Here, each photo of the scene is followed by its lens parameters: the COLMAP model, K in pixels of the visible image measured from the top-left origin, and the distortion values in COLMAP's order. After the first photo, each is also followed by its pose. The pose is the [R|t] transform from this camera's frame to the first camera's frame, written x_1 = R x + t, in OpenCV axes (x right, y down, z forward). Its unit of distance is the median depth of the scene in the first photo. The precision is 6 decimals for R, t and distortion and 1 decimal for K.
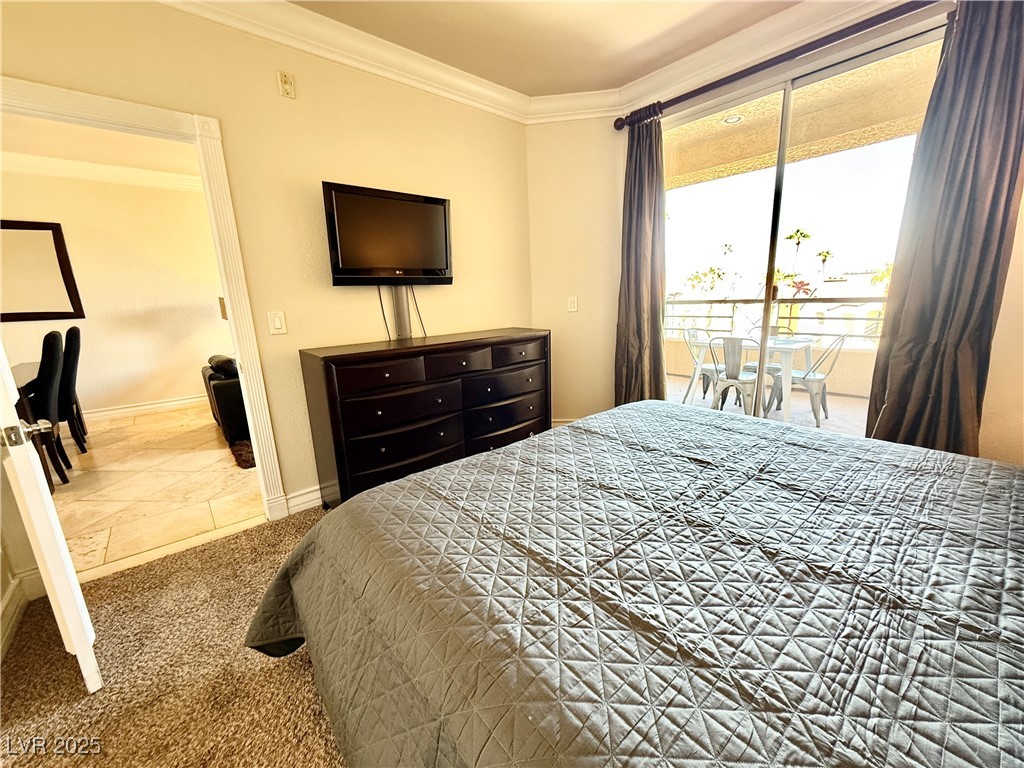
lens RADIAL K [[406.9, 0, 515.7], [0, 406.9, 385.4], [0, 0, 1]] dist [-0.000491, -0.000136]
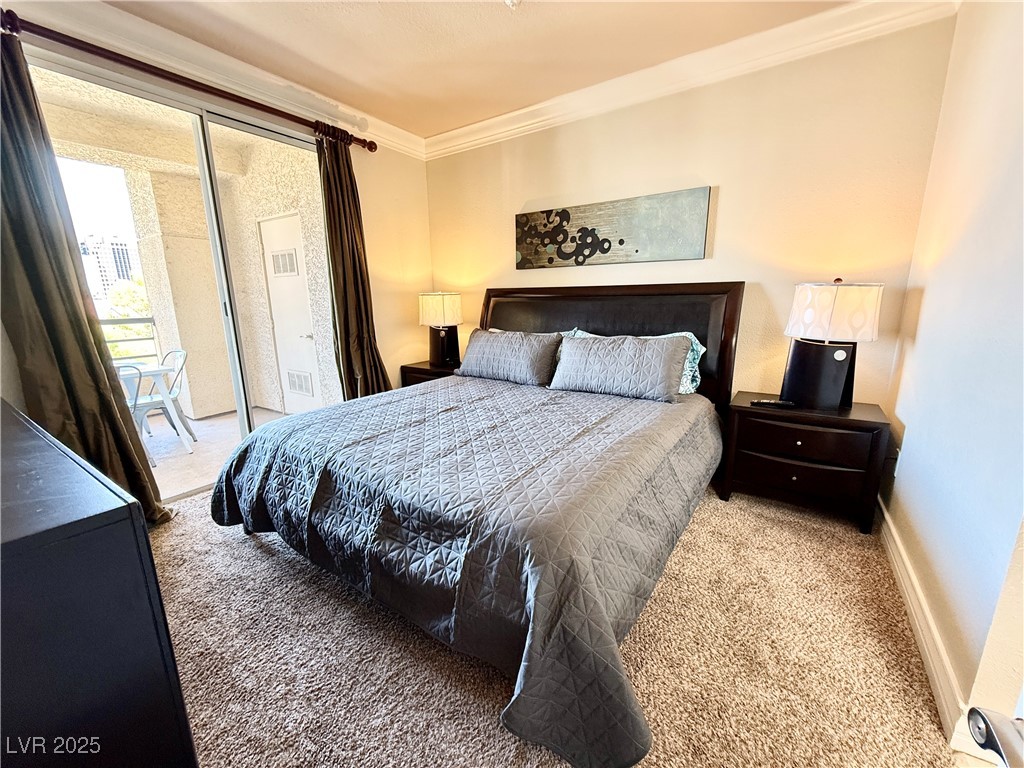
lens RADIAL K [[406.9, 0, 515.7], [0, 406.9, 385.4], [0, 0, 1]] dist [-0.000491, -0.000136]
pose [[-0.276650, -0.161657, 0.947276, -0.976129], [0.232444, 0.945220, 0.229191, -0.179631], [-0.932435, 0.283594, -0.223919, 0.989131]]
